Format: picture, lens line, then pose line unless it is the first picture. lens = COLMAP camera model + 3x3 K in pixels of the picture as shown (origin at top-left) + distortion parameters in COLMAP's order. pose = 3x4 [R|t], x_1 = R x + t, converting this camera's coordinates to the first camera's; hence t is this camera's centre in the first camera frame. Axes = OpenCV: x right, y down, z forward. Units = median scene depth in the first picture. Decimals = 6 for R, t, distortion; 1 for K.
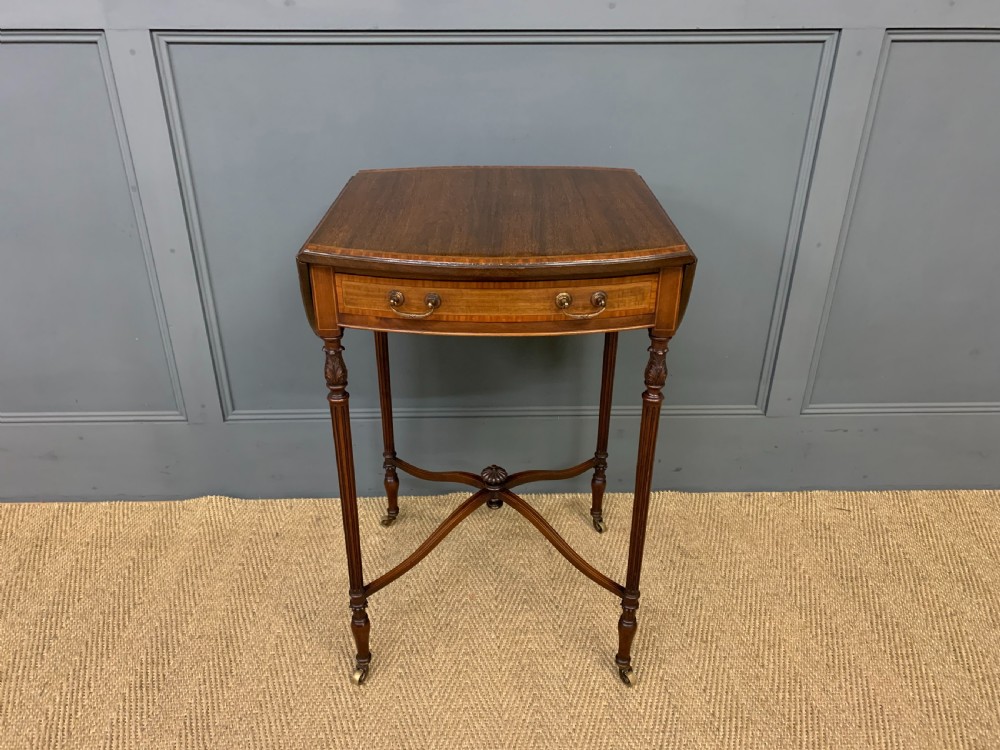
lens RADIAL K [[766.6, 0, 492.6], [0, 766.6, 373.9], [0, 0, 1]] dist [0.012834, -0.000510]
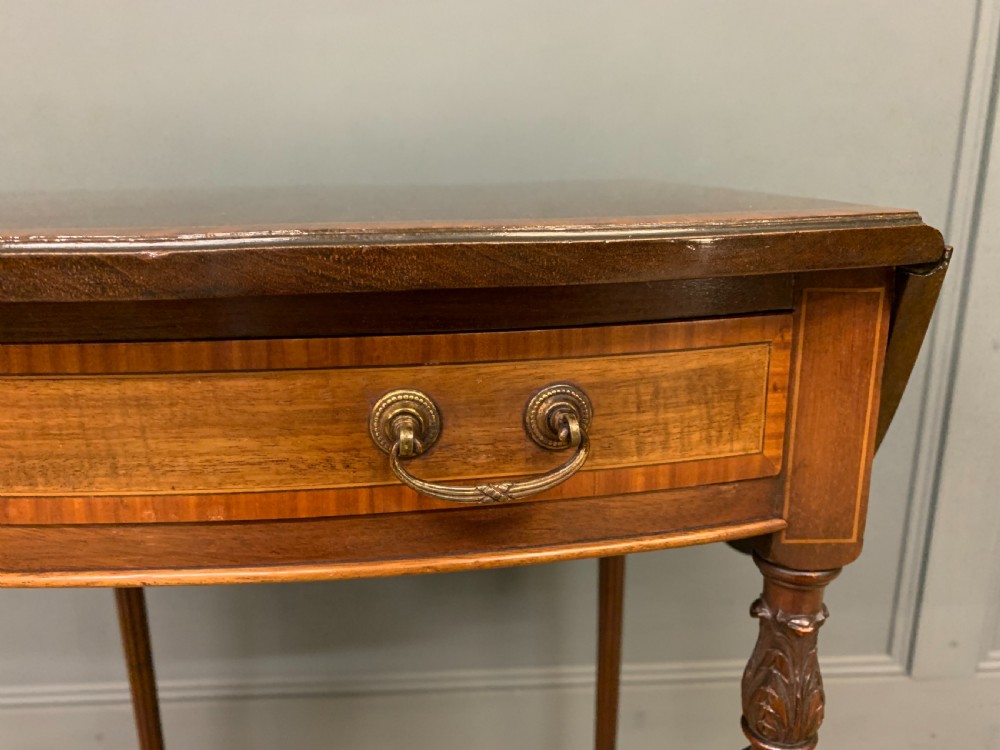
lens RADIAL K [[766.6, 0, 496.0], [0, 766.6, 371.2], [0, 0, 1]] dist [0.012834, -0.000510]
pose [[0.999856, -0.015107, 0.007699, 0.084638], [0.016459, 0.973875, -0.226486, -0.041623], [-0.004076, 0.226580, 0.973984, 0.547670]]
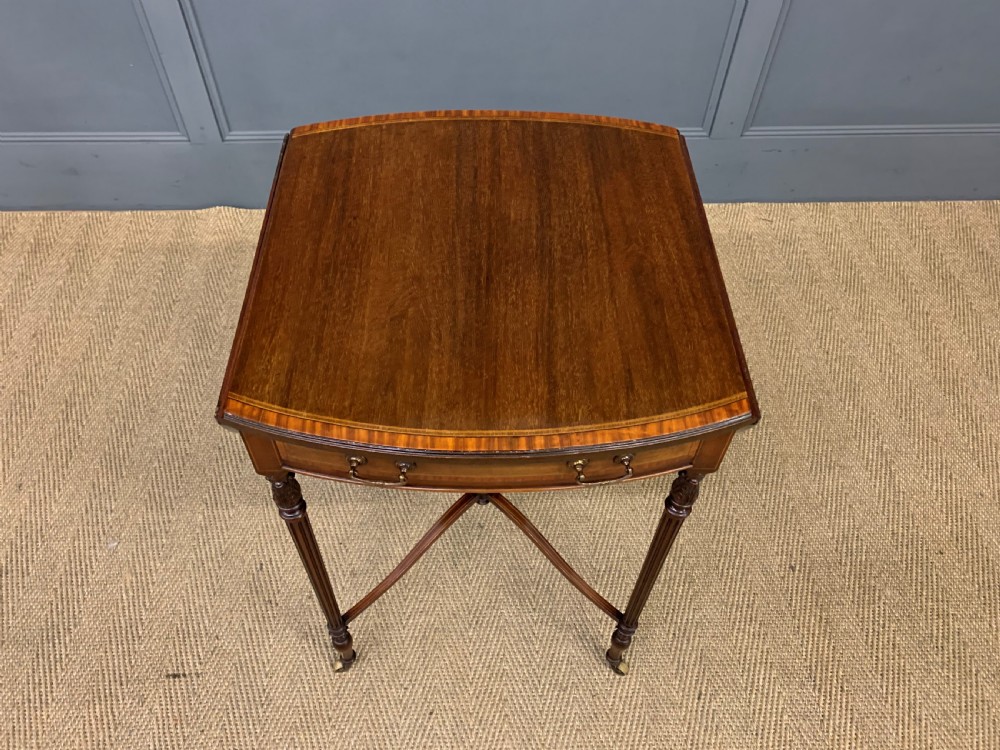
lens RADIAL K [[766.6, 0, 494.2], [0, 766.6, 364.4], [0, 0, 1]] dist [0.012834, -0.000510]
pose [[0.999933, 0.000627, 0.011588, 0.037476], [-0.005365, 0.910408, 0.413677, -0.130940], [-0.010290, -0.413711, 0.910350, -0.183449]]
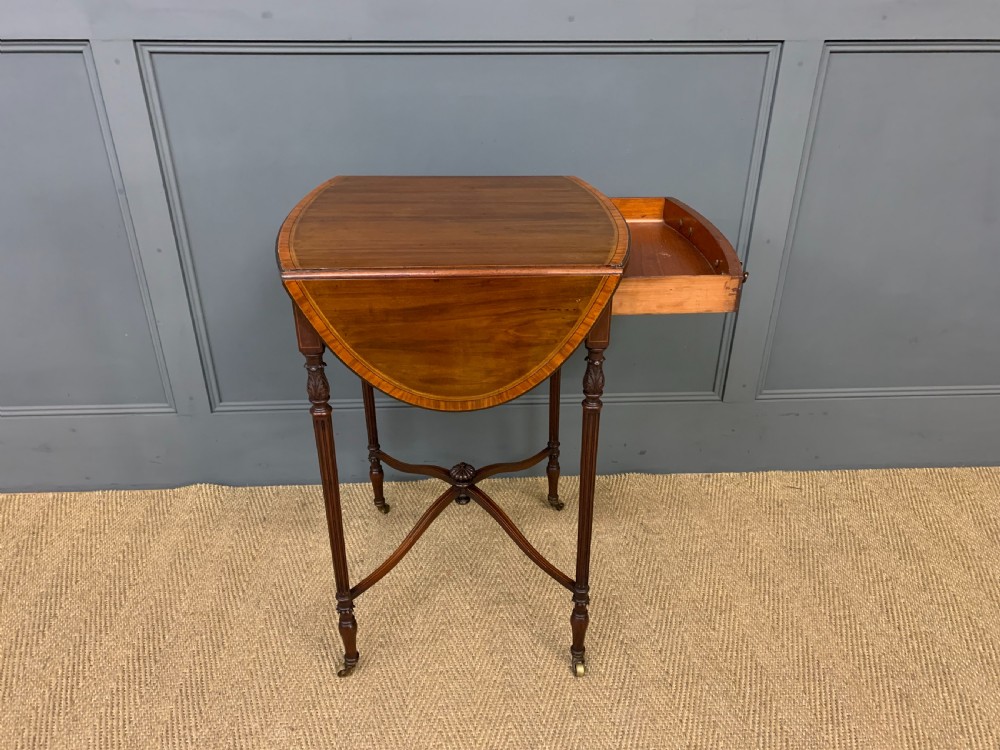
lens RADIAL K [[766.6, 0, 504.6], [0, 766.6, 385.4], [0, 0, 1]] dist [0.012834, -0.000510]
pose [[0.999518, -0.010919, 0.029054, 0.025163], [0.010242, 0.999675, 0.023365, 0.004872], [-0.029300, -0.023057, 0.999305, -0.074449]]
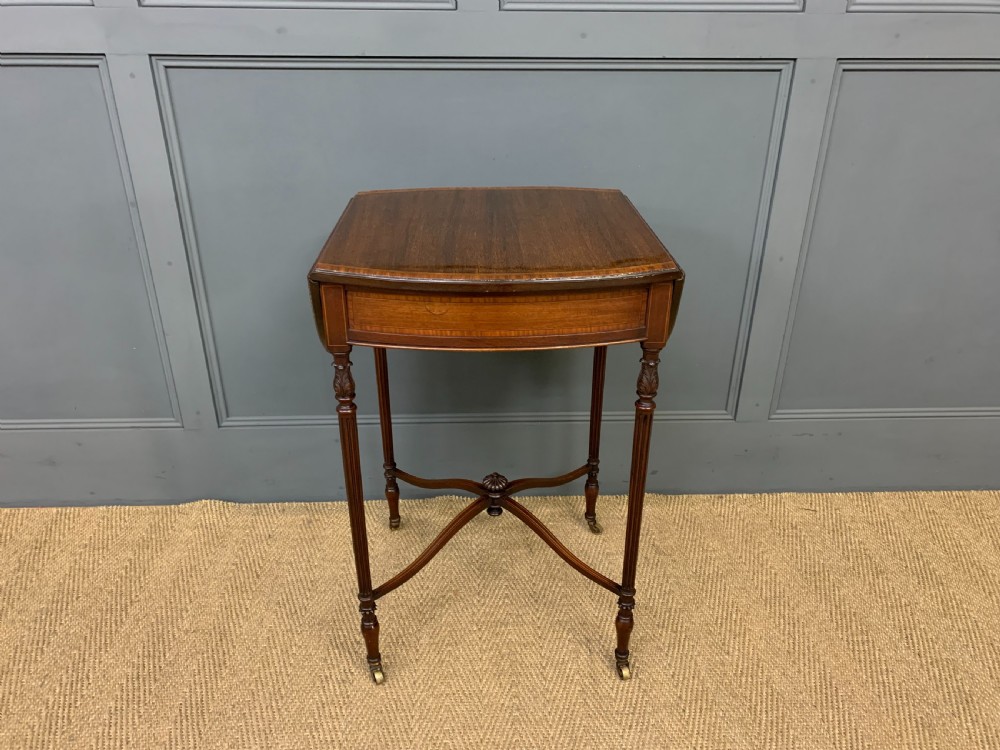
lens RADIAL K [[766.6, 0, 505.7], [0, 766.6, 382.0], [0, 0, 1]] dist [0.012834, -0.000510]
pose [[0.999793, -0.001894, 0.020276, 0.022477], [0.002168, 0.999907, -0.013475, 0.018015], [-0.020248, 0.013516, 0.999704, -0.060992]]
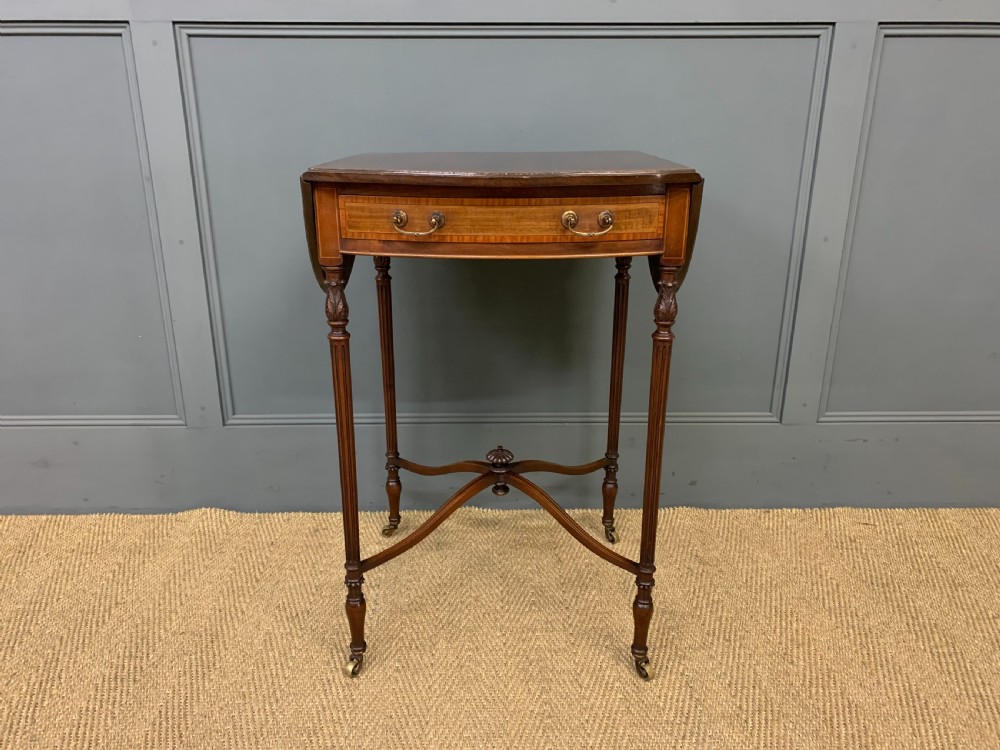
lens RADIAL K [[766.6, 0, 496.0], [0, 766.6, 381.9], [0, 0, 1]] dist [0.012834, -0.000510]
pose [[0.999957, 0.002349, -0.008937, 0.005238], [-0.003648, 0.988943, -0.148254, 0.182820], [0.008490, 0.148280, 0.988909, 0.038908]]
